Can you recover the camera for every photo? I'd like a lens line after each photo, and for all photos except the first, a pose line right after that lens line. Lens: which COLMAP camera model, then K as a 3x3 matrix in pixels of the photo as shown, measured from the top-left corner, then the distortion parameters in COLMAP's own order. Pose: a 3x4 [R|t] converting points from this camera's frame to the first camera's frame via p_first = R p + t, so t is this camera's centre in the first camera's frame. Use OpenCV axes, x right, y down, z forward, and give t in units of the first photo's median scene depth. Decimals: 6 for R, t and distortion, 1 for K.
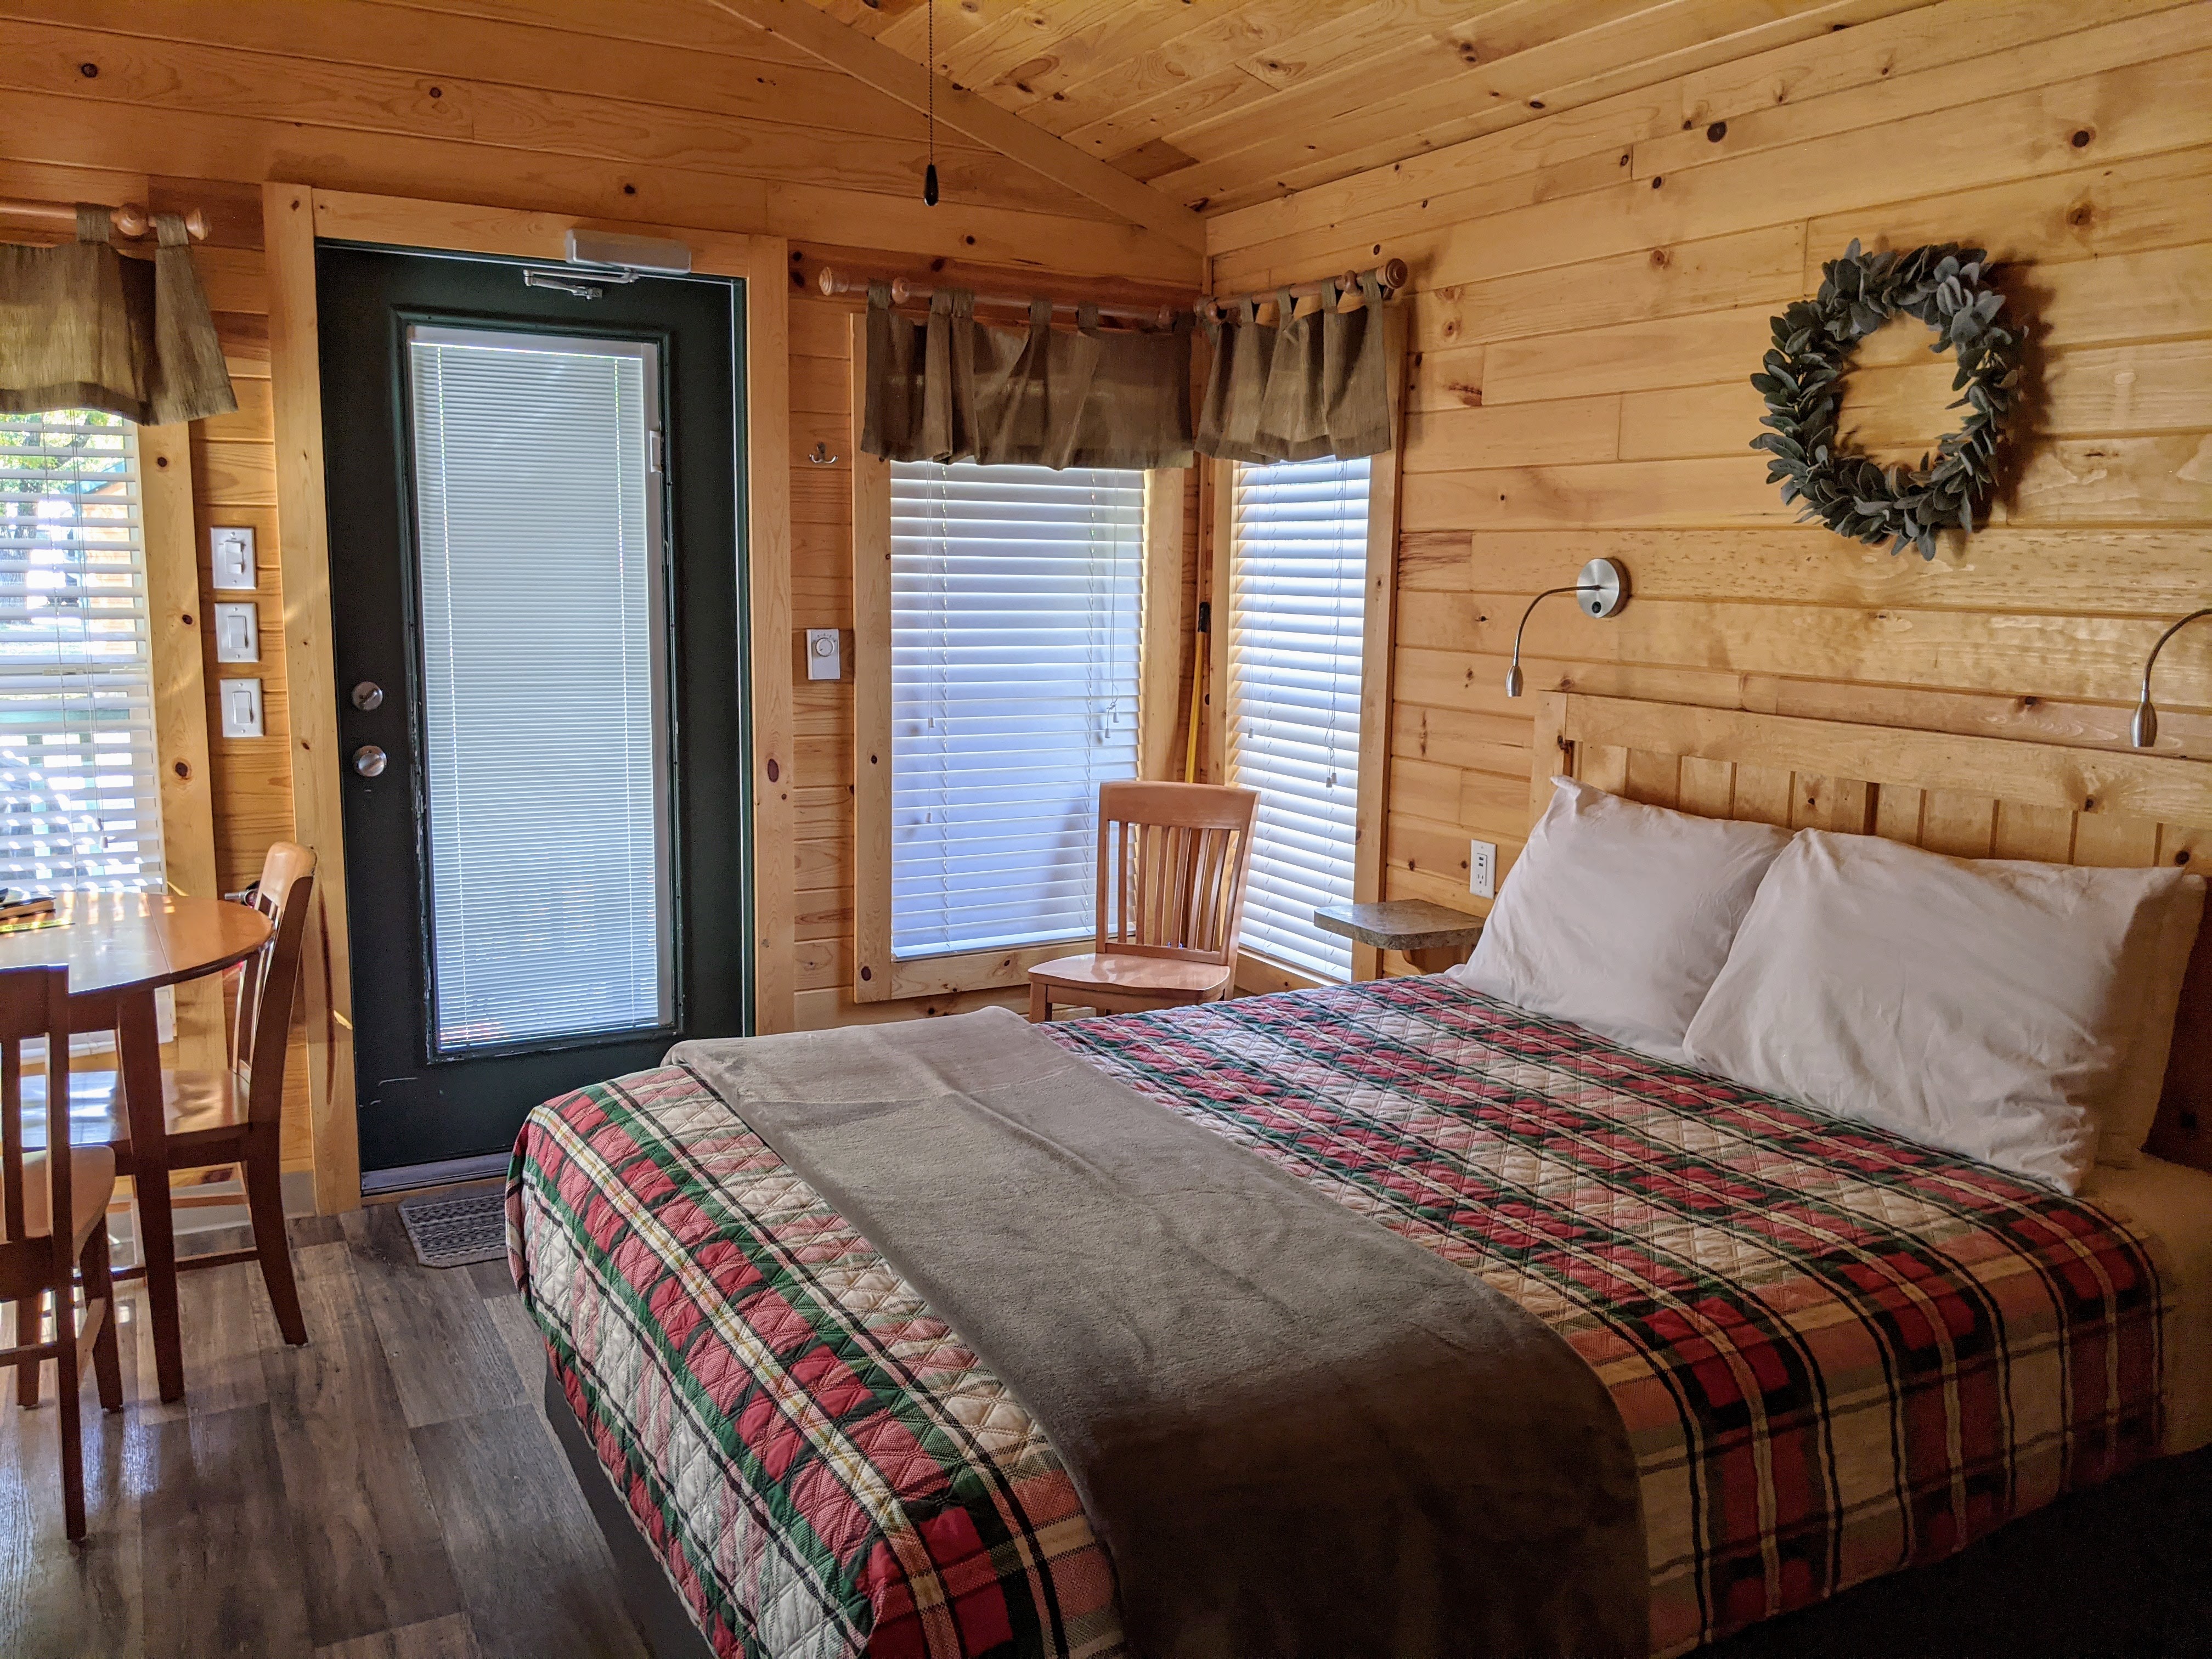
lens RADIAL K [[1805.3, 0, 1107.3], [0, 1805.3, 840.4], [0, 0, 1]] dist [0.075127, -0.118137]
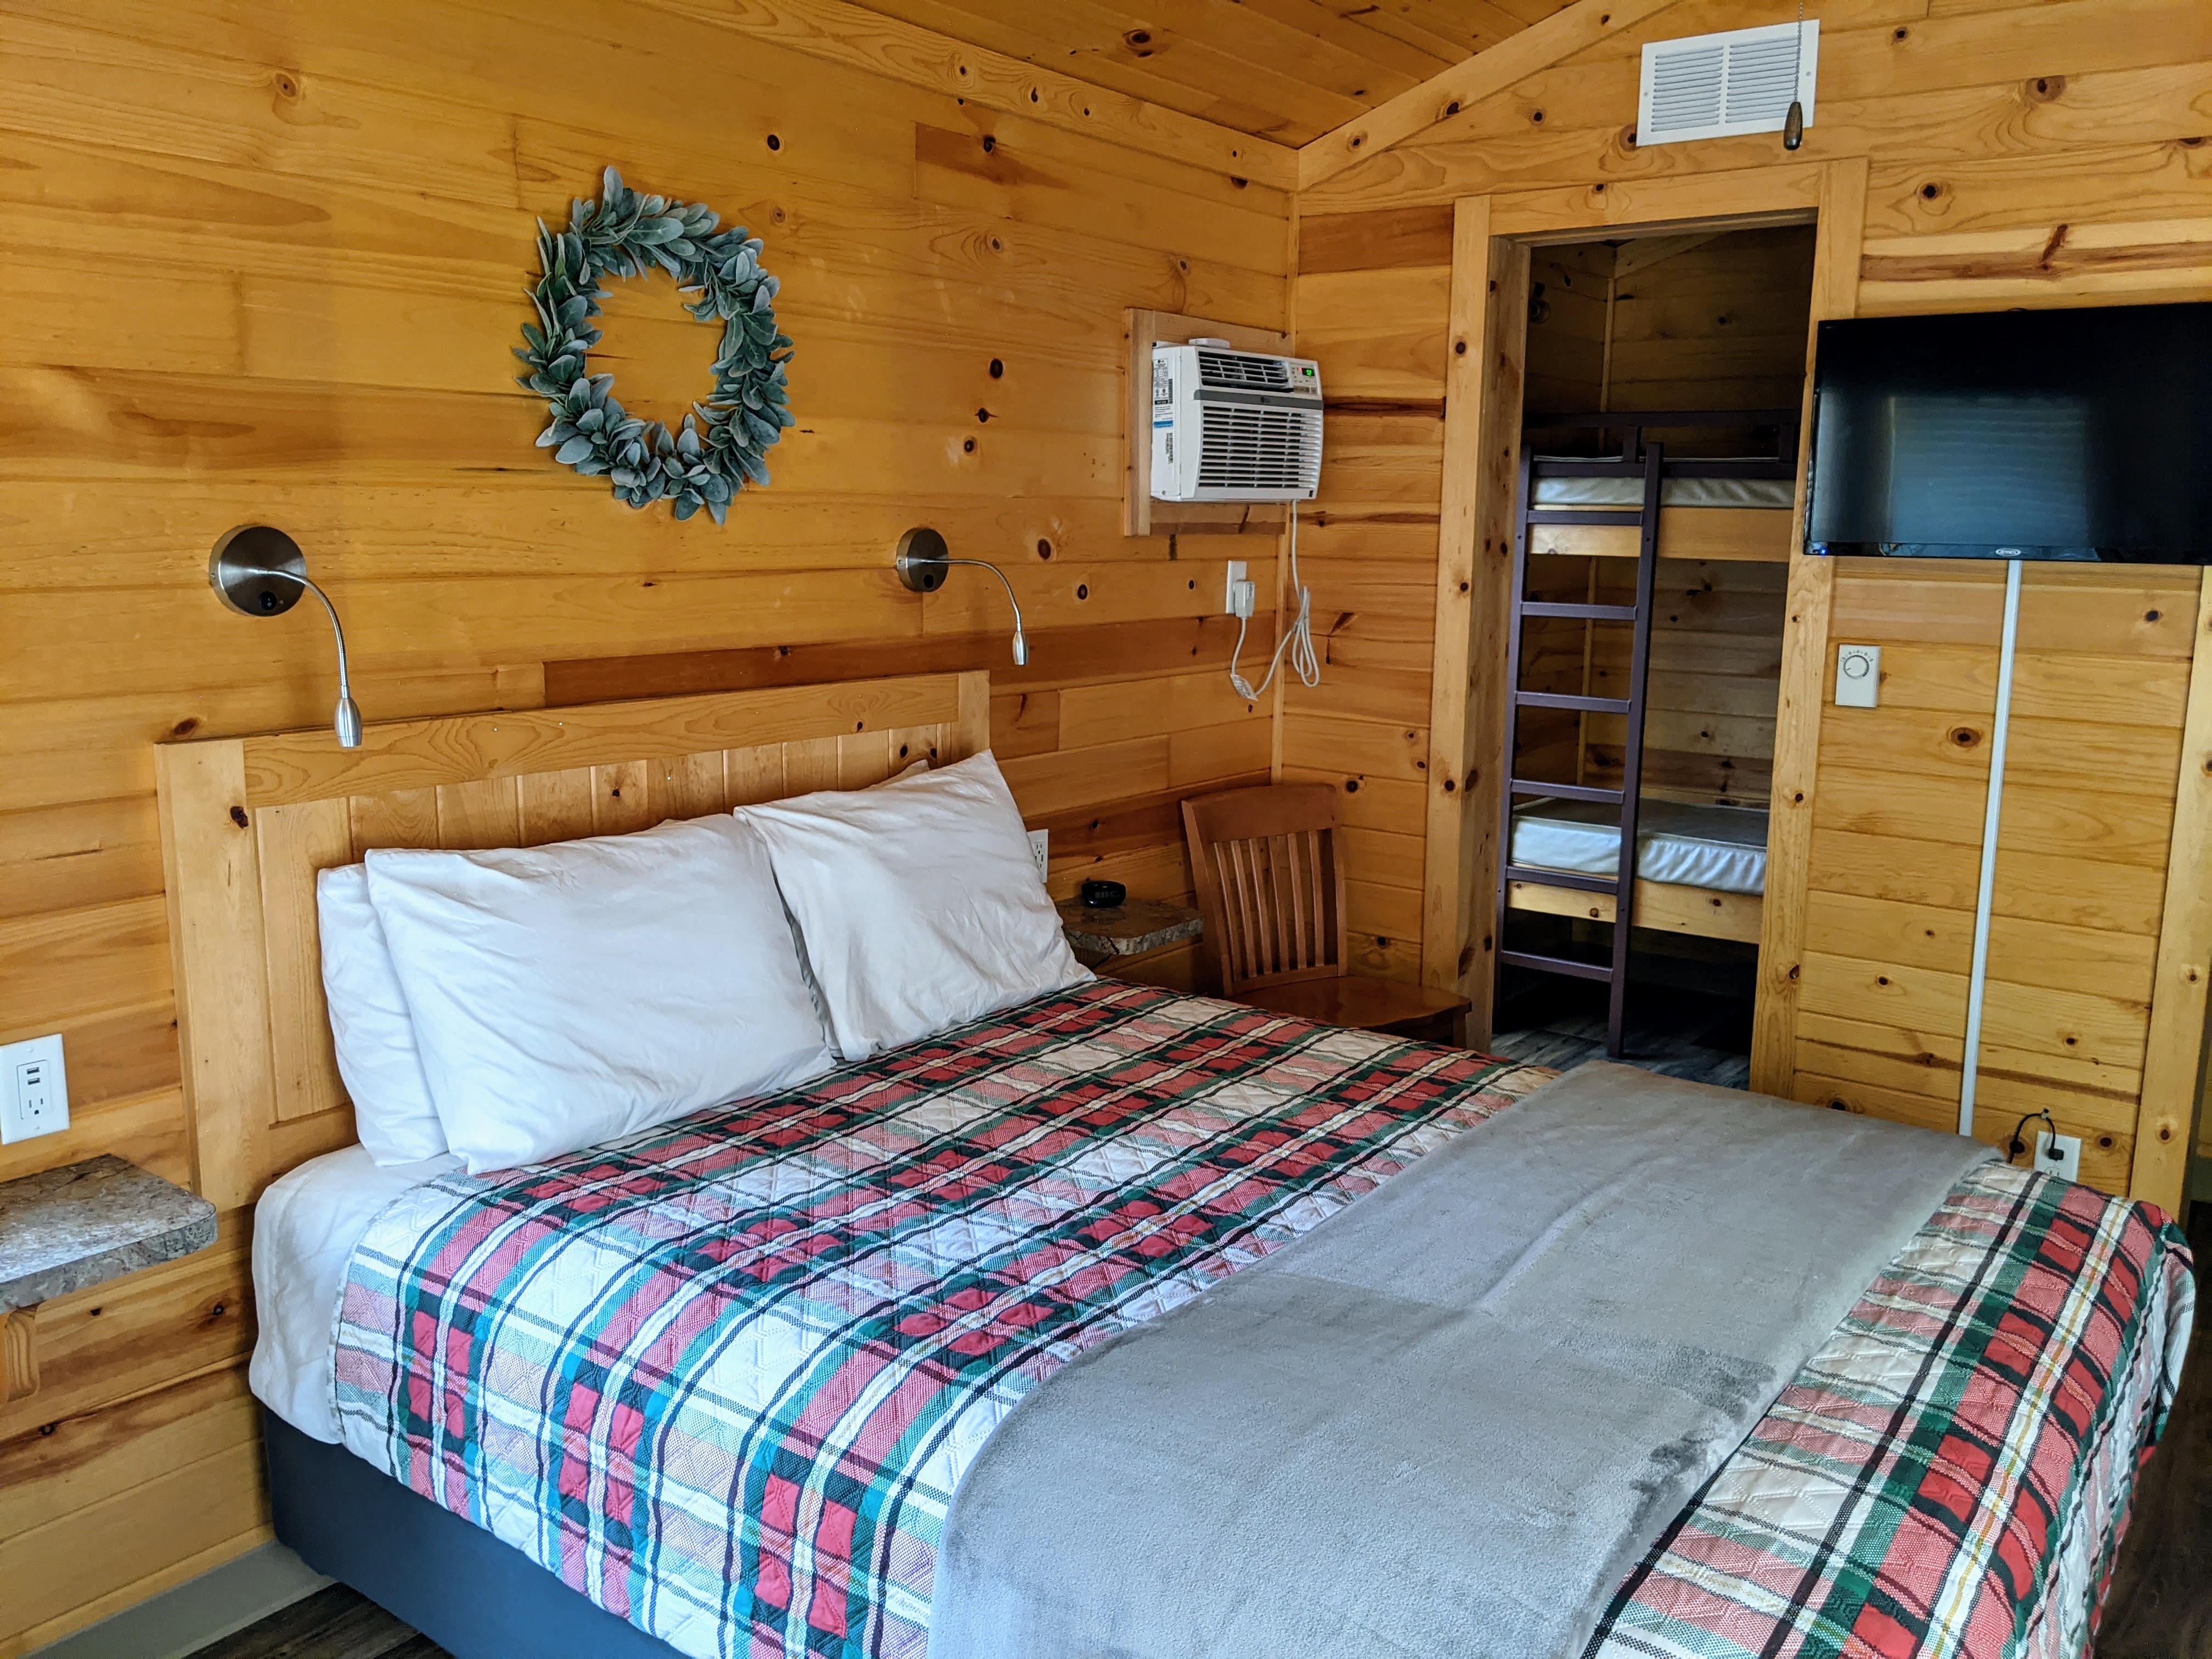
lens RADIAL K [[1797.5, 0, 1119.4], [0, 1797.5, 834.2], [0, 0, 1]] dist [0.076216, -0.140618]
pose [[-0.426026, -0.183164, 0.885976, -0.550673], [0.126908, 0.957510, 0.258977, -0.215590], [-0.895766, 0.222768, -0.384679, 1.200699]]
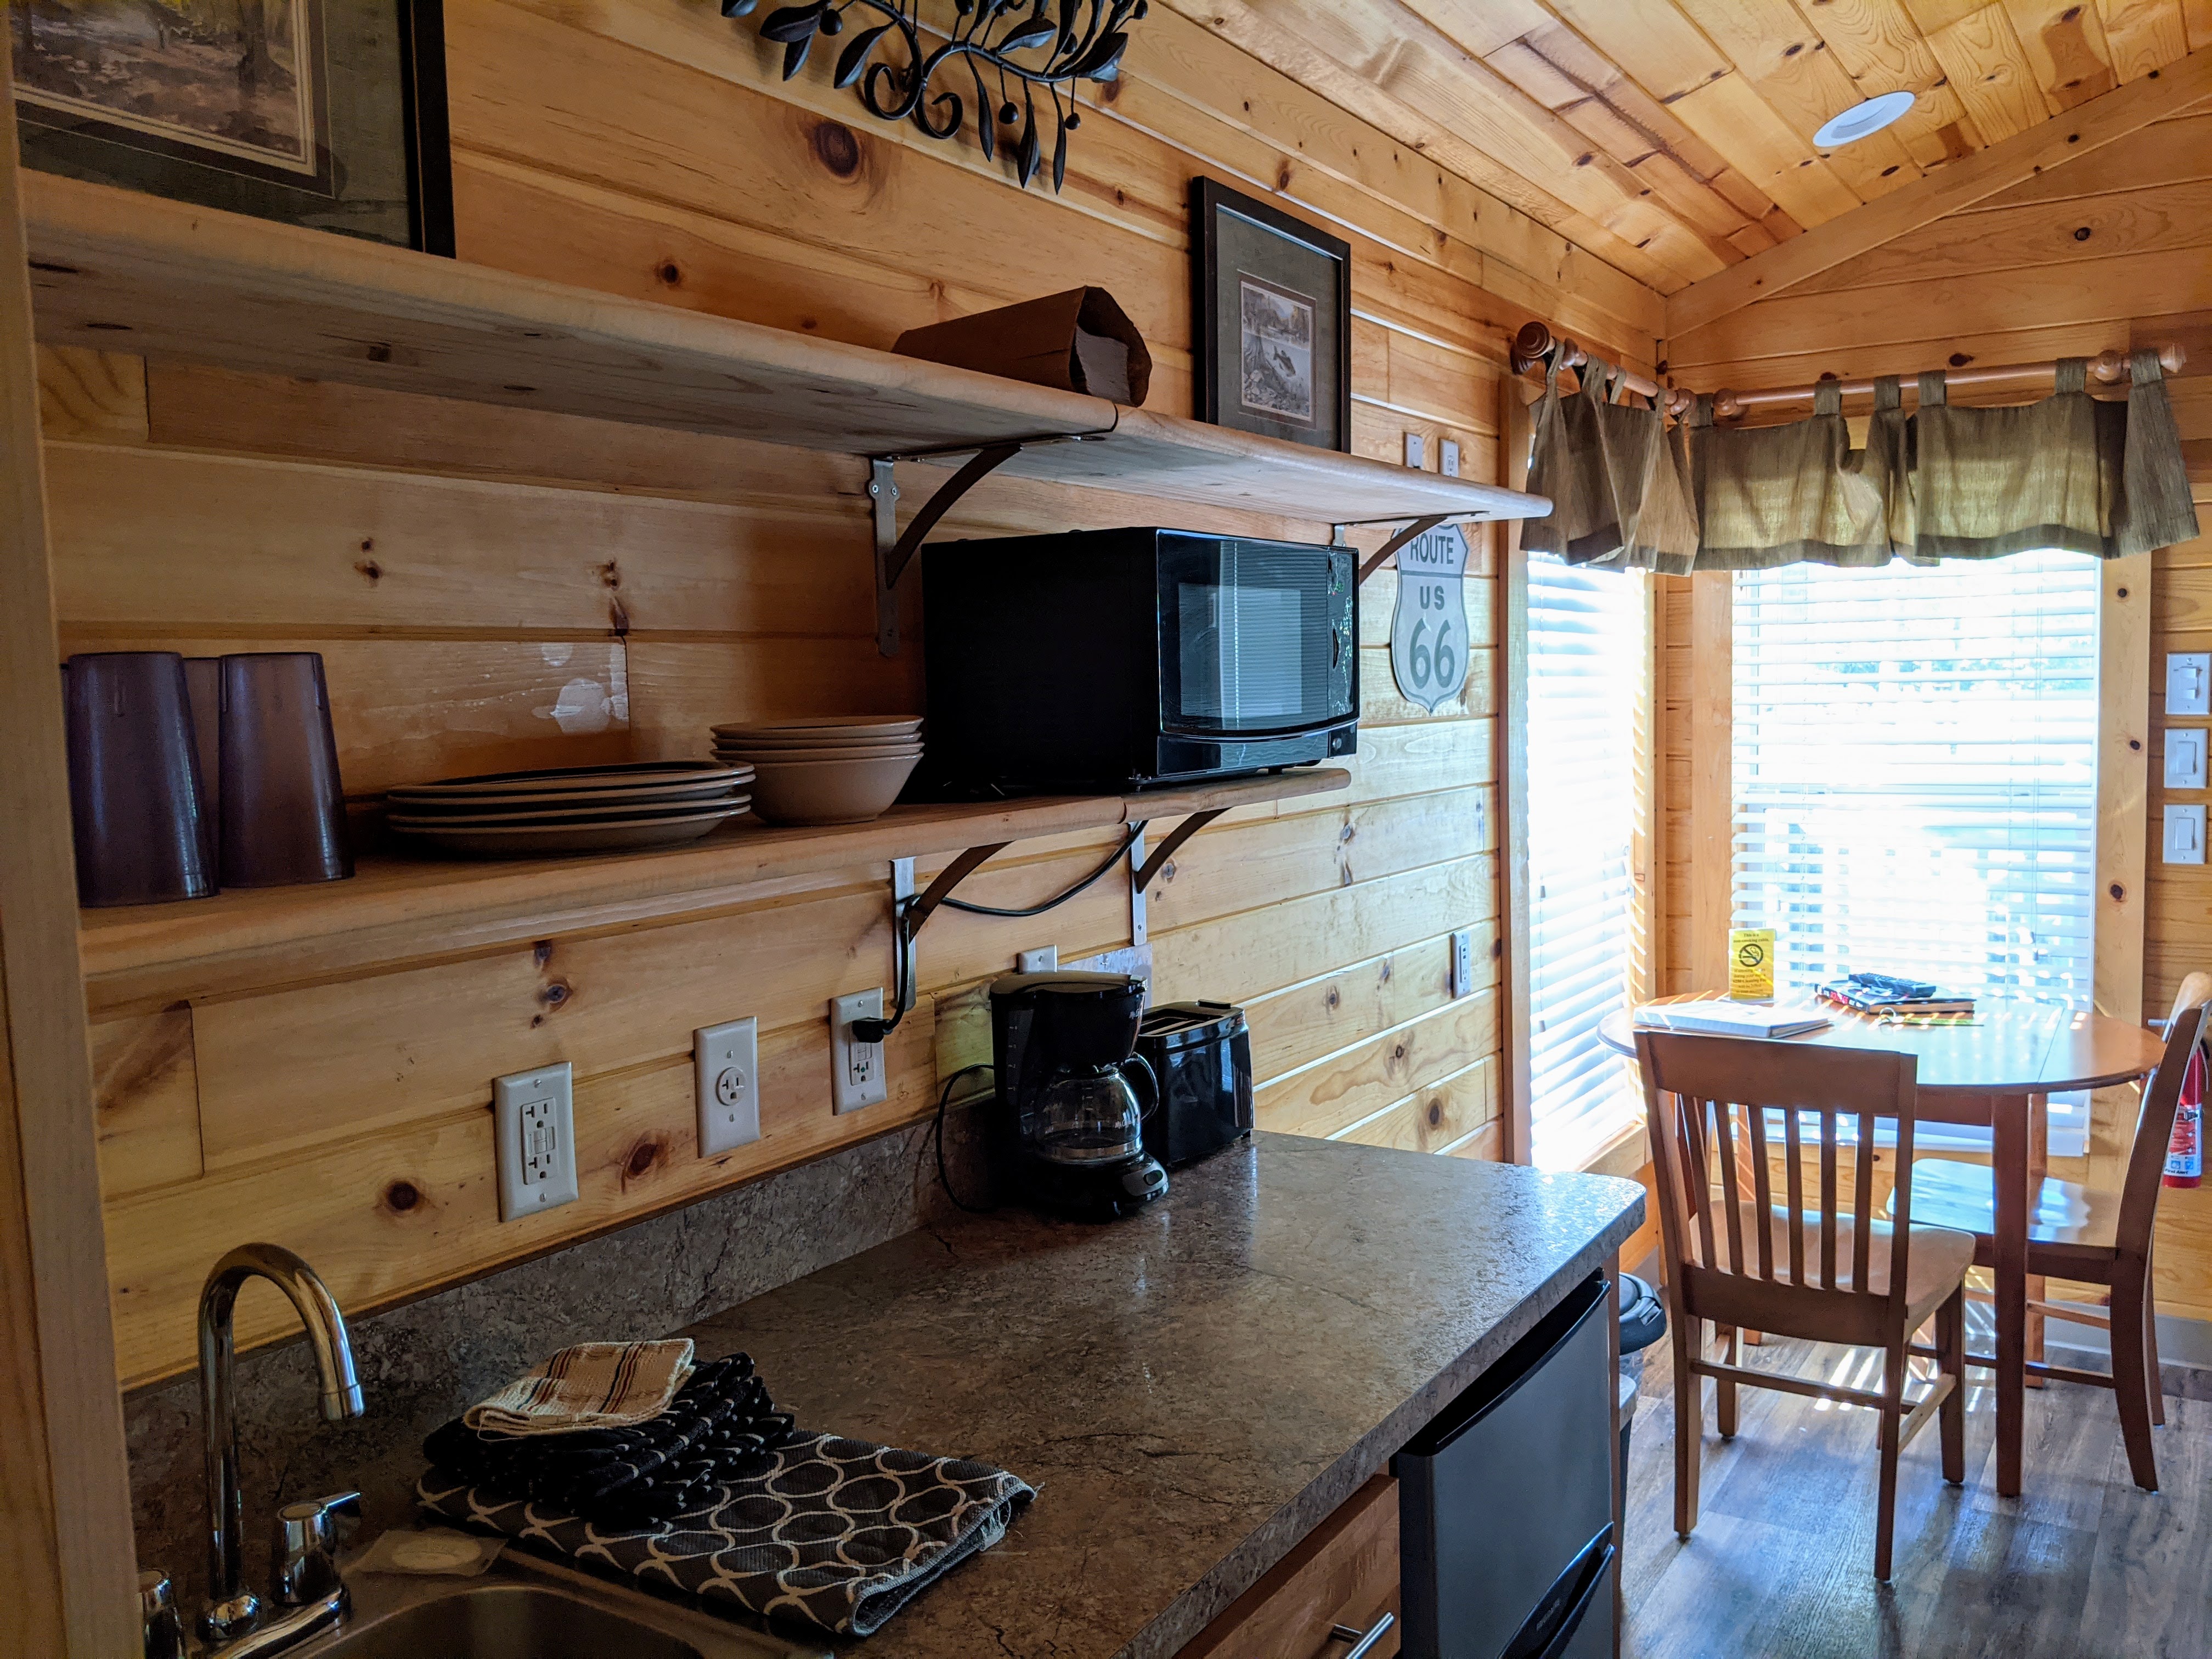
lens RADIAL K [[1797.5, 0, 1119.4], [0, 1797.5, 834.2], [0, 0, 1]] dist [0.076216, -0.140618]
pose [[0.473827, 0.046080, -0.879411, 0.127475], [-0.110106, 0.993893, -0.007246, -0.002349], [0.873707, 0.100262, 0.476007, 0.034185]]
